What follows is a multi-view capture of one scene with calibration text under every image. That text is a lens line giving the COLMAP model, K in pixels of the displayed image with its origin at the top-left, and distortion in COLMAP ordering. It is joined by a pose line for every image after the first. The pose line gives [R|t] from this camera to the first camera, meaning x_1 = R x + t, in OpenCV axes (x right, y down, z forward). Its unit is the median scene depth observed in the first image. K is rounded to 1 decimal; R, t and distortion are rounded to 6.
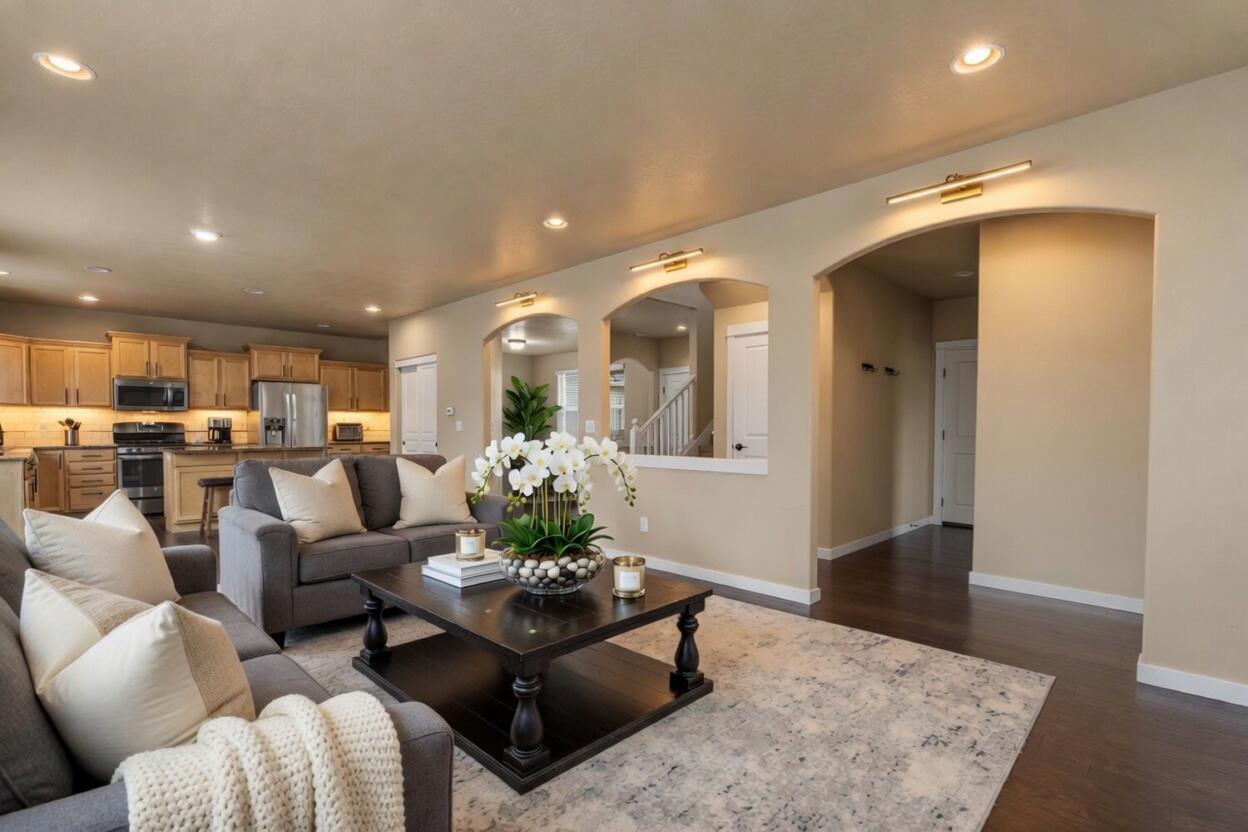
lens RADIAL K [[572.9, 0, 624.2], [0, 572.9, 443.7], [0, 0, 1]] dist [-0.006310, 0.000095]
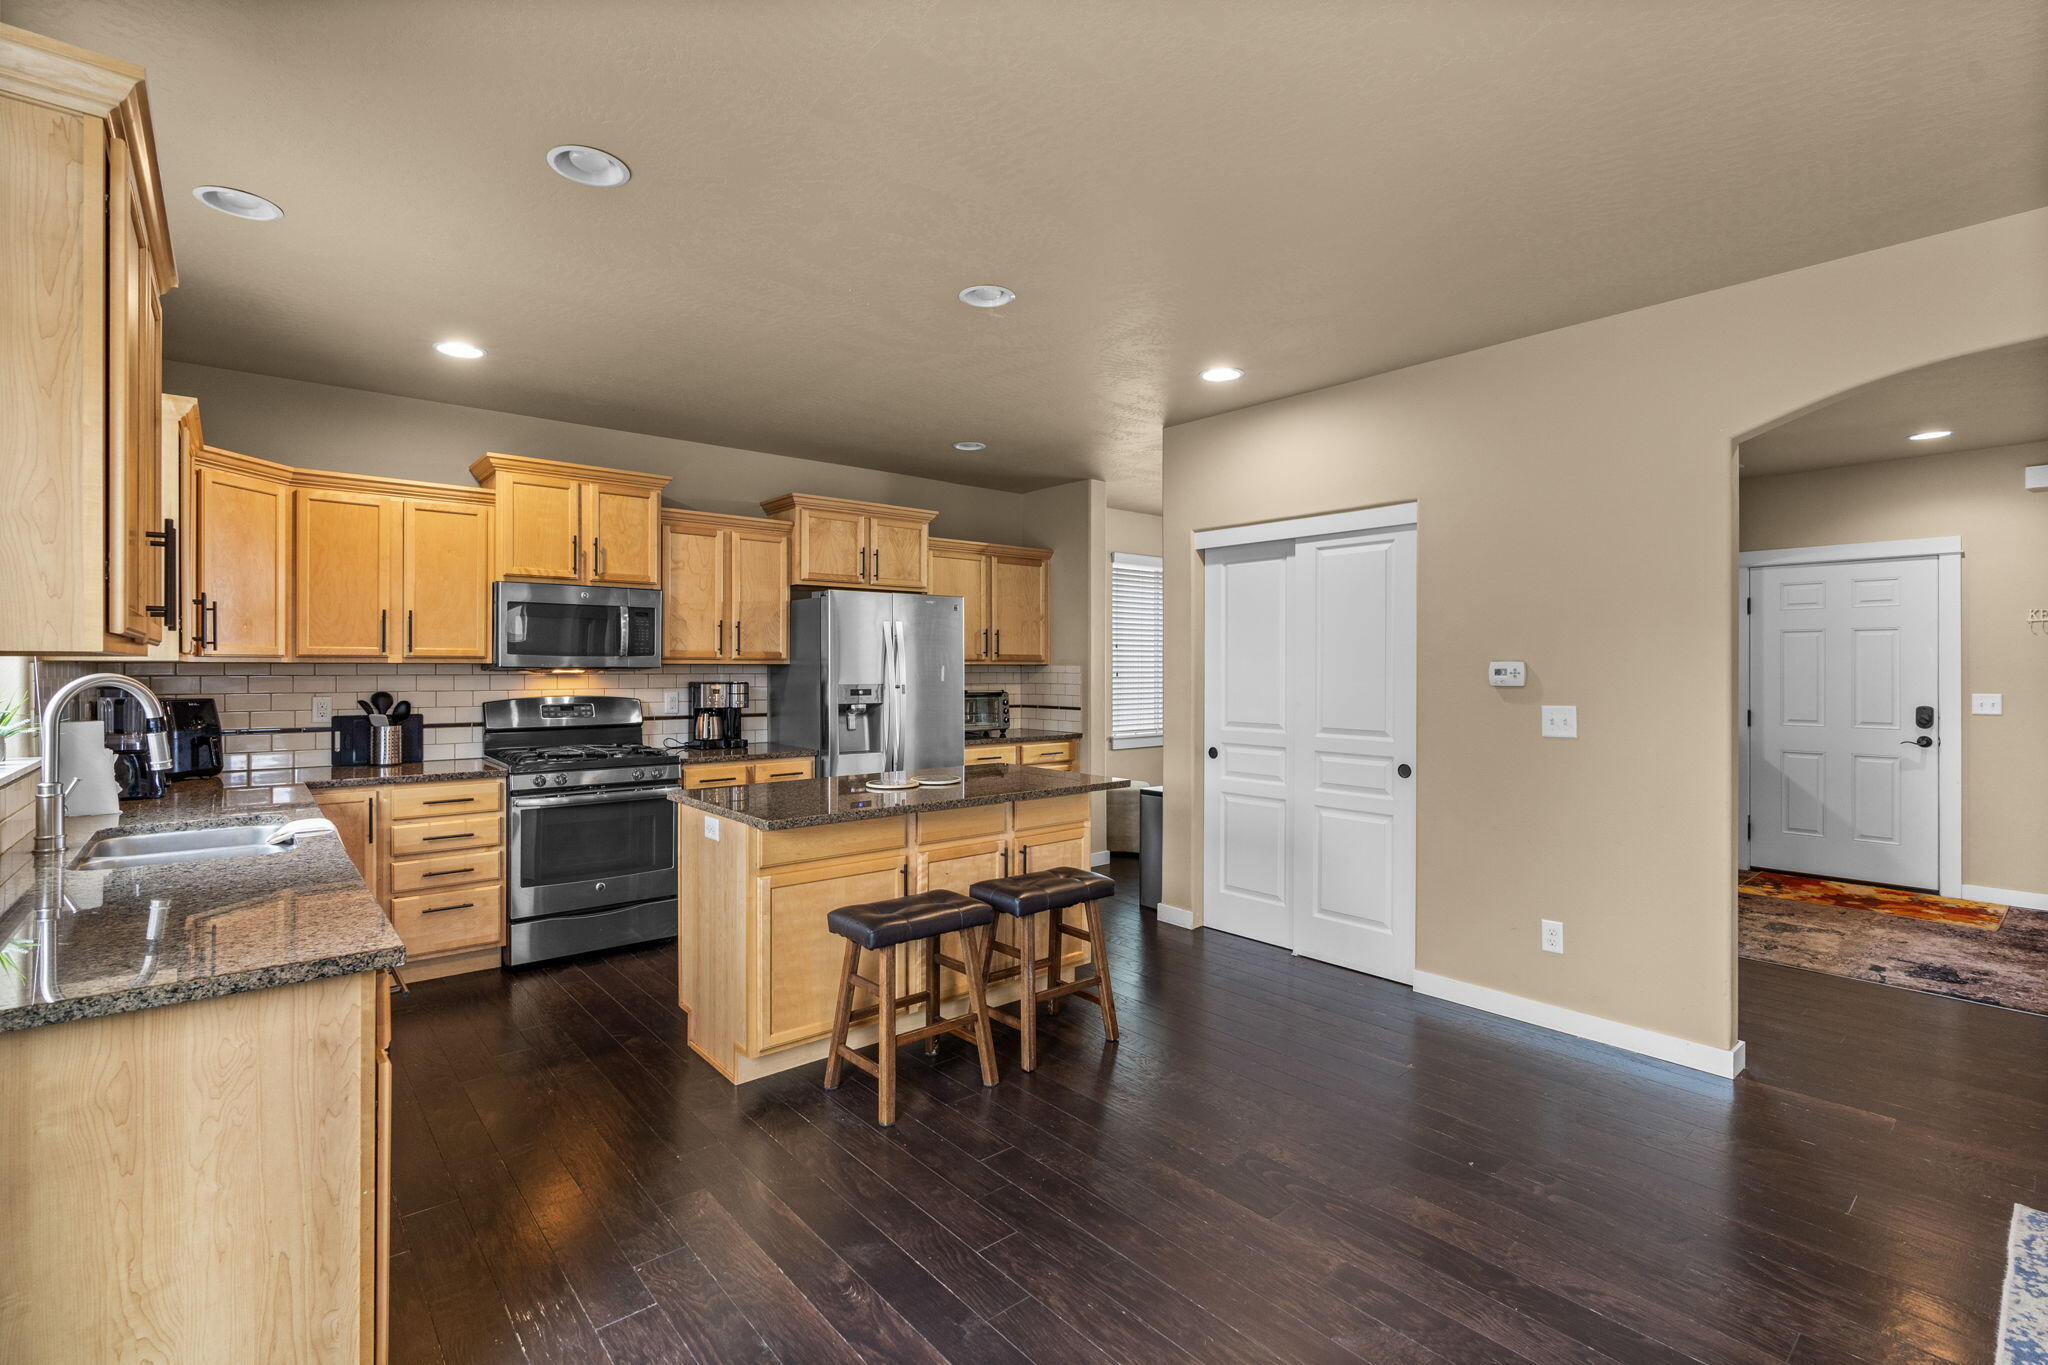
lens RADIAL K [[940.2, 0, 1027.3], [0, 940.2, 674.6], [0, 0, 1]] dist [-0.006310, 0.000095]
pose [[0.996120, -0.000103, -0.088002, -0.475120], [-0.001883, 0.999746, -0.022479, -0.040275], [0.087982, 0.022558, 0.995867, 0.406703]]
